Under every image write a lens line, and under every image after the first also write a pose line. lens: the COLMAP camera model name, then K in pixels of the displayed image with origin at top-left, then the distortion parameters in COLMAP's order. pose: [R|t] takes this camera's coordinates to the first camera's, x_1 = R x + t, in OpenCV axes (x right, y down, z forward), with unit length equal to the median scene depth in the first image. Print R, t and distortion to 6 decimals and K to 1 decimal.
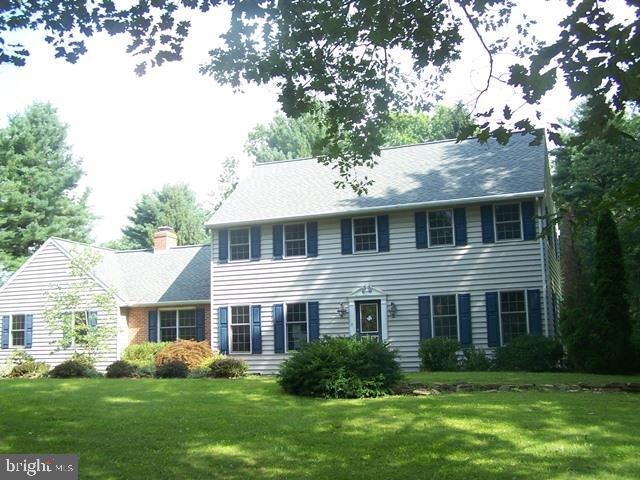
lens RADIAL K [[729.3, 0, 319.4], [0, 729.3, 239.1], [0, 0, 1]] dist [-0.033672, 0.000000]
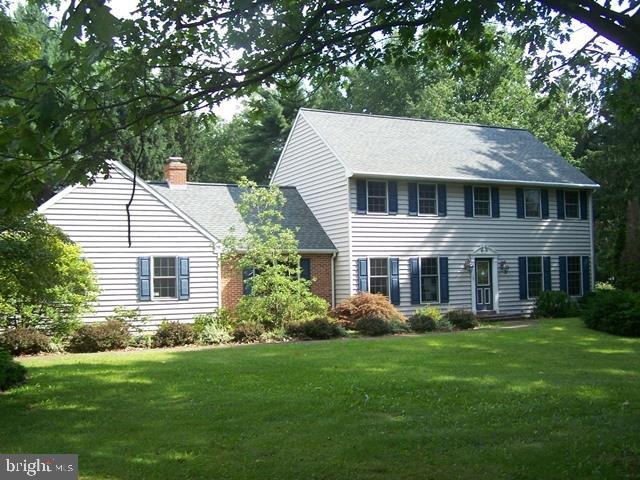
lens RADIAL K [[729.3, 0, 319.9], [0, 729.3, 239.6], [0, 0, 1]] dist [-0.033672, 0.000000]
pose [[0.669448, 0.064625, 0.740042, -0.937714], [-0.092392, 0.995717, -0.003374, 0.079818], [-0.737091, -0.066115, 0.672552, 0.398660]]
